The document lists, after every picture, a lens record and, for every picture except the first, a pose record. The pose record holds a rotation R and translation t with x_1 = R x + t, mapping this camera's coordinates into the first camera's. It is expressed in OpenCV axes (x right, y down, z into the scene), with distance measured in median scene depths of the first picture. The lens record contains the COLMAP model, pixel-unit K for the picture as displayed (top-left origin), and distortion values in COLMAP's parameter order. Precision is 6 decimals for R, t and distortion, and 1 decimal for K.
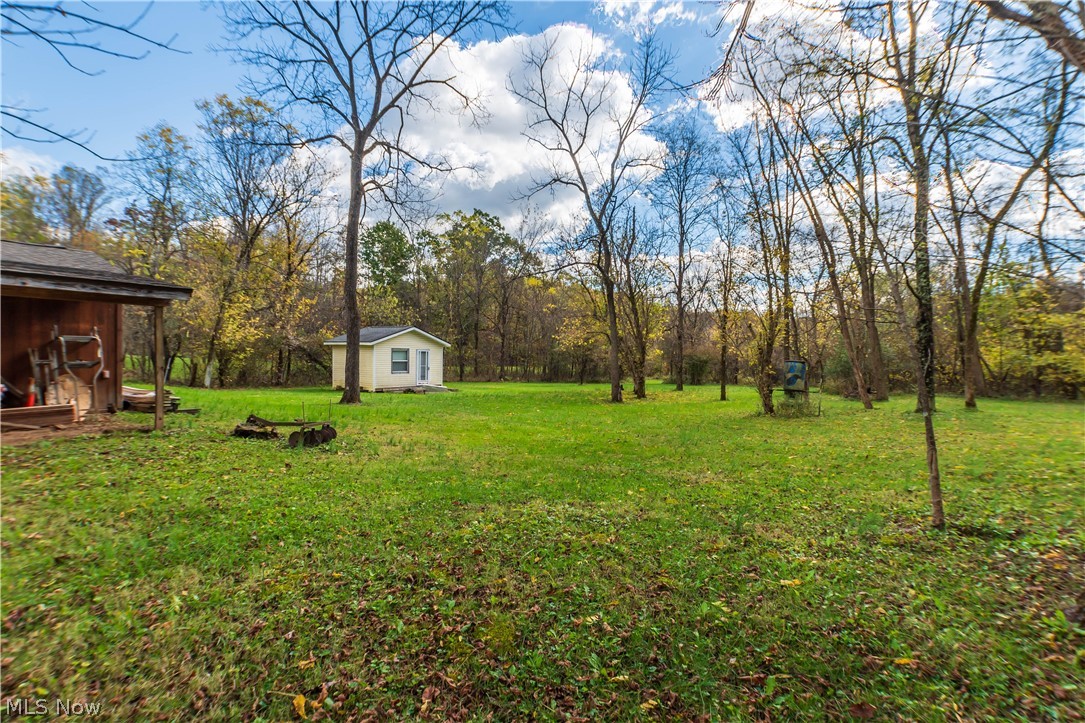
lens RADIAL K [[490.8, 0, 538.6], [0, 490.8, 364.9], [0, 0, 1]] dist [-0.038688, 0.000772]
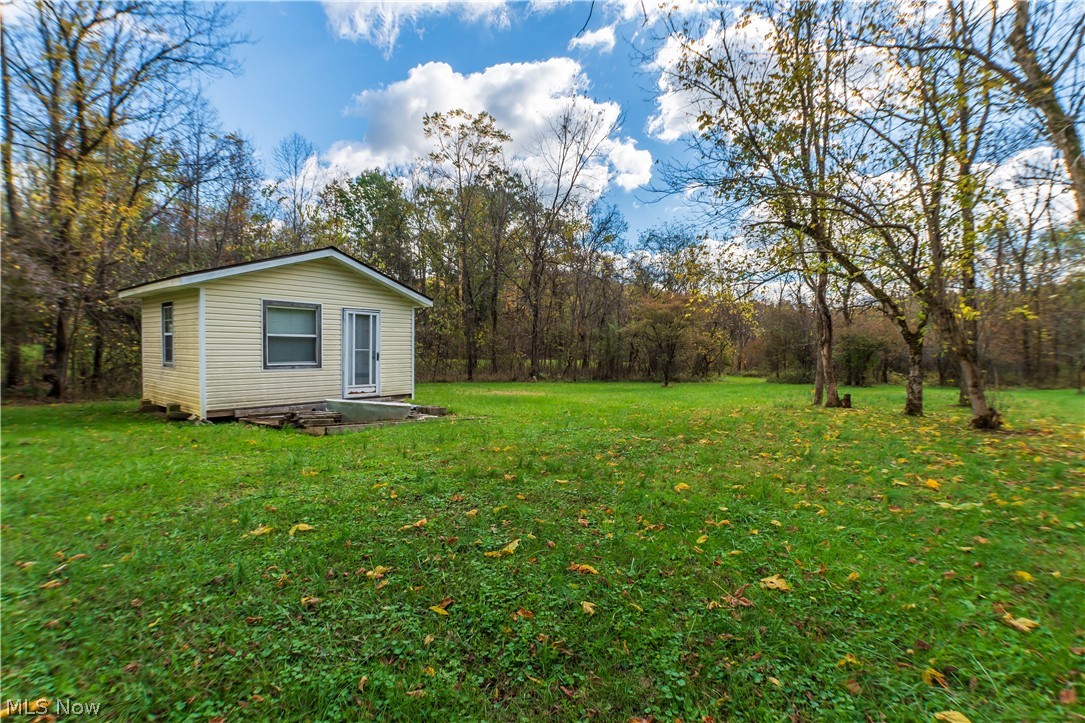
lens RADIAL K [[490.8, 0, 538.6], [0, 490.8, 364.9], [0, 0, 1]] dist [-0.038688, 0.000772]
pose [[0.999184, -0.010623, -0.038971, -0.045599], [0.010937, 0.999909, 0.007861, 0.008124], [0.038884, -0.008280, 0.999209, 0.373710]]
